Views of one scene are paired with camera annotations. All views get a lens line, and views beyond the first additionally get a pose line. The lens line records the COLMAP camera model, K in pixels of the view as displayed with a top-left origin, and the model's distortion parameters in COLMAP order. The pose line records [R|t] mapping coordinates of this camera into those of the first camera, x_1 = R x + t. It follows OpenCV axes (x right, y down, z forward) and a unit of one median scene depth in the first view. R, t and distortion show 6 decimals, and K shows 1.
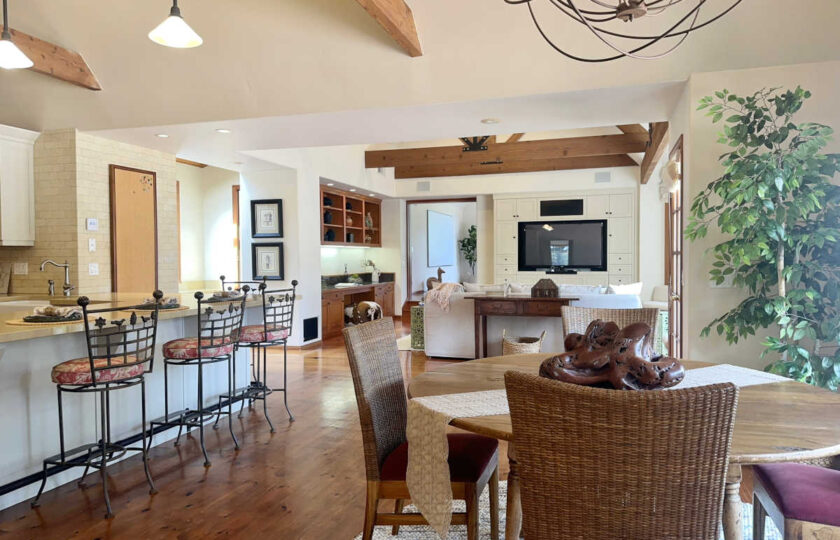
lens RADIAL K [[595.9, 0, 421.6], [0, 595.9, 264.6], [0, 0, 1]] dist [0.129155, -0.175507]
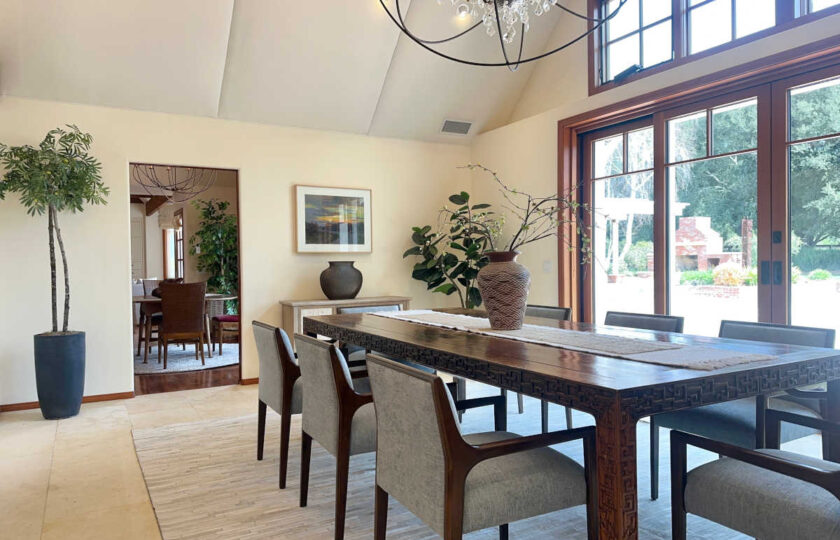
lens RADIAL K [[595.9, 0, 421.6], [0, 595.9, 264.6], [0, 0, 1]] dist [0.129155, -0.175507]
pose [[0.682461, -0.013959, 0.730789, -0.792647], [0.027130, 0.999612, -0.006243, 0.047024], [-0.730418, 0.024087, 0.682575, -1.530429]]
